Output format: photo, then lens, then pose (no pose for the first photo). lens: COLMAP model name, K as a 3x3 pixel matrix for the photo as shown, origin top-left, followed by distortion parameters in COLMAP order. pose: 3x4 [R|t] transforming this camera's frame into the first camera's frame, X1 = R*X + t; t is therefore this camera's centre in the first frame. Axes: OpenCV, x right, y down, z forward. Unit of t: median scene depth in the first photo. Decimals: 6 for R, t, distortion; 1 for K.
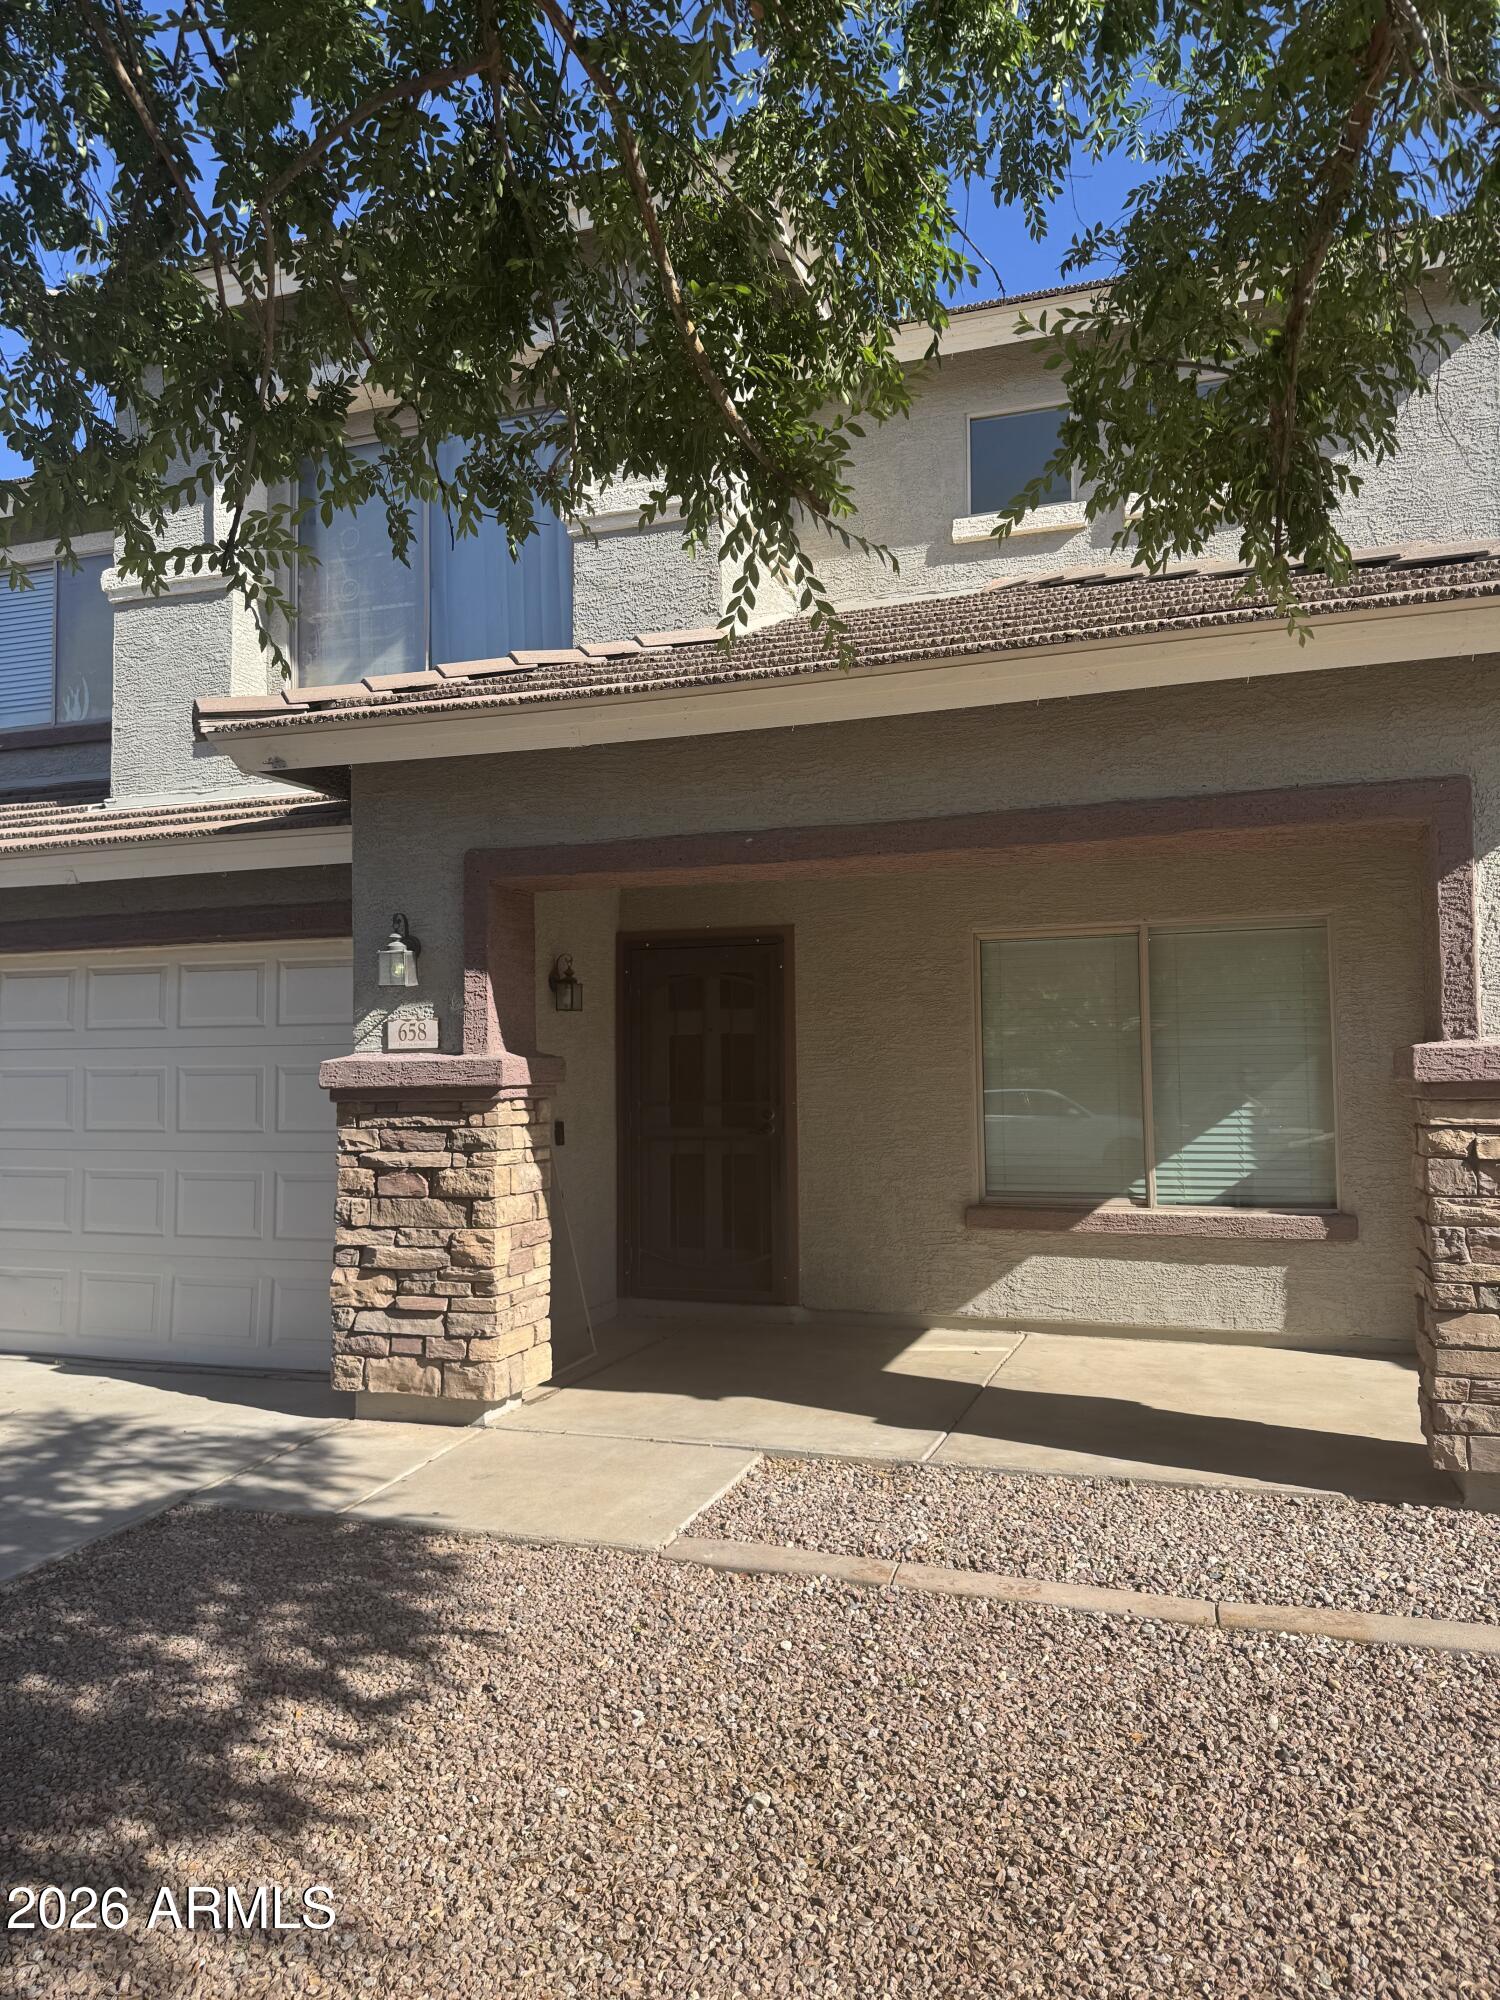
lens RADIAL K [[1369.6, 0, 750.0], [0, 1369.6, 1000.0], [0, 0, 1]] dist [0.180339, -0.322784]
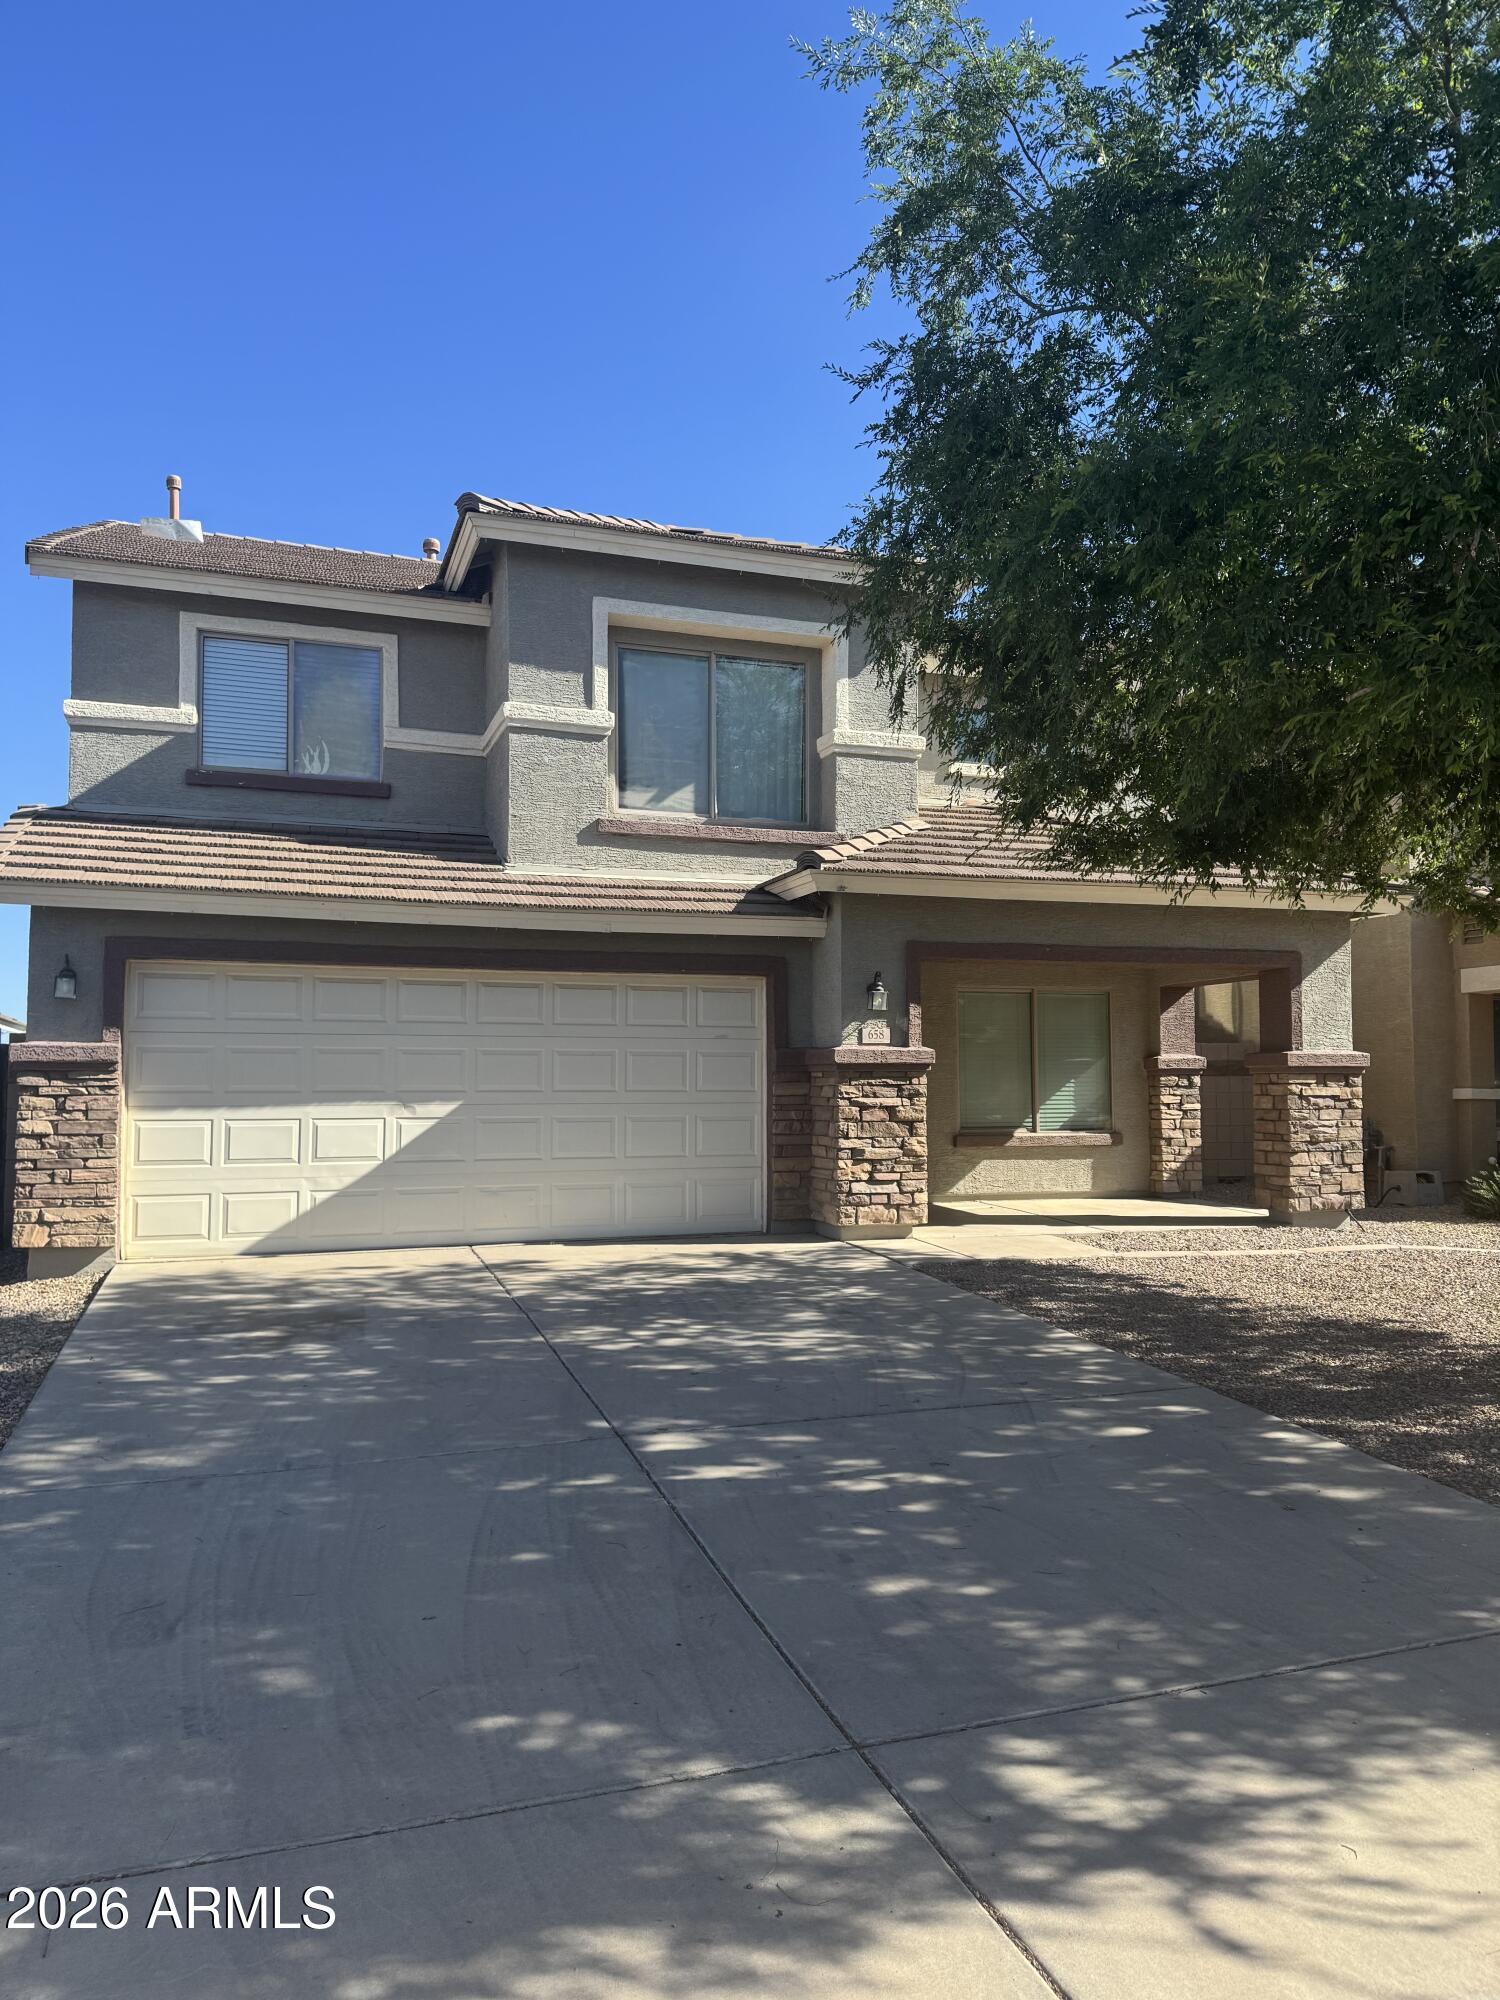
lens RADIAL K [[1369.6, 0, 750.0], [0, 1369.6, 1000.0], [0, 0, 1]] dist [0.180339, -0.322784]
pose [[0.799037, 0.042979, 0.599744, -1.509794], [-0.040273, 0.999028, -0.017938, 0.016707], [-0.599931, -0.009820, 0.799991, -0.393926]]
